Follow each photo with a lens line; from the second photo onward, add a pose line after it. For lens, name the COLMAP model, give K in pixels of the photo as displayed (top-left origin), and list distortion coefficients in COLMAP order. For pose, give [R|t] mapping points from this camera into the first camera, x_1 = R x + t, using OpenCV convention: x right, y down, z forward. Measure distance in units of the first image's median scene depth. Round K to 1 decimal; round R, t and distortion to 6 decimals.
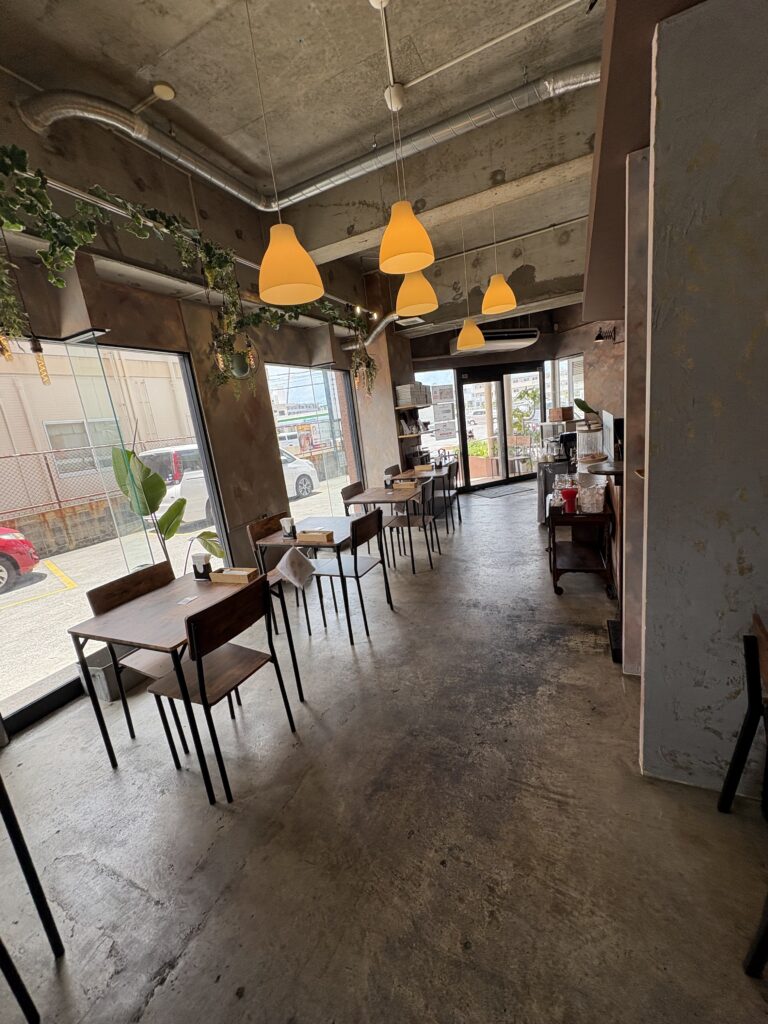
lens RADIAL K [[409.7, 0, 384.2], [0, 409.7, 511.0], [0, 0, 1]] dist [-0.002333, -0.000491]
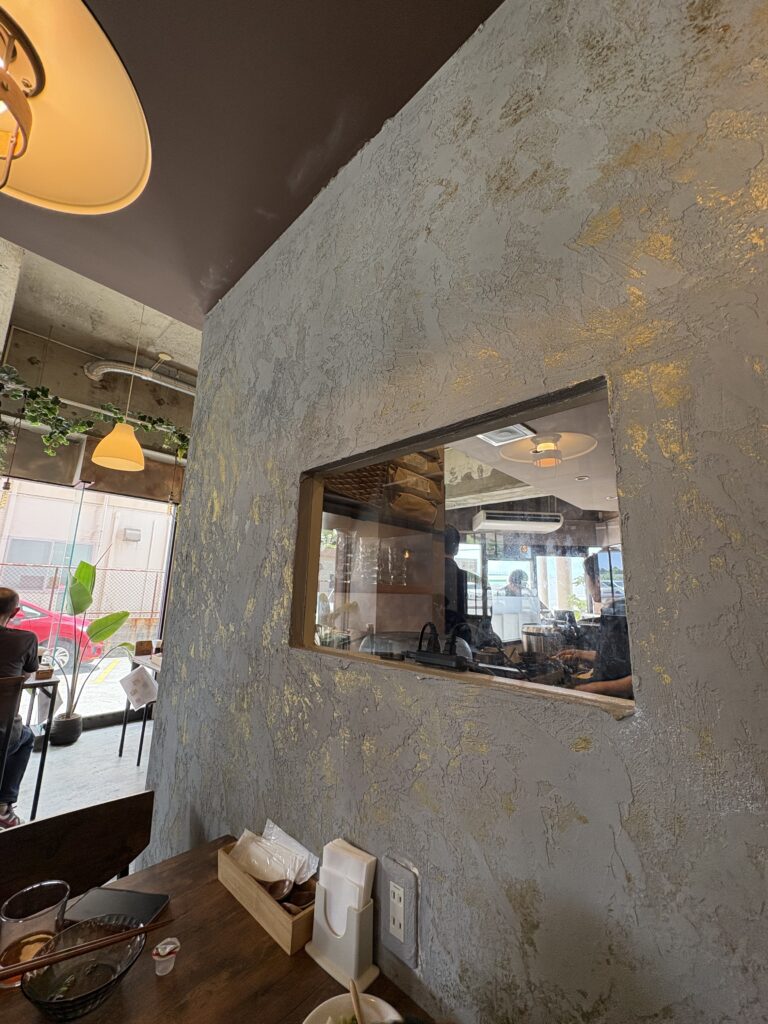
lens RADIAL K [[409.7, 0, 381.4], [0, 409.7, 505.6], [0, 0, 1]] dist [-0.002333, -0.000491]
pose [[0.930800, 0.076774, -0.357375, 0.858987], [-0.213550, 0.907706, -0.361202, -0.055133], [0.296661, 0.412524, 0.861288, 0.067101]]
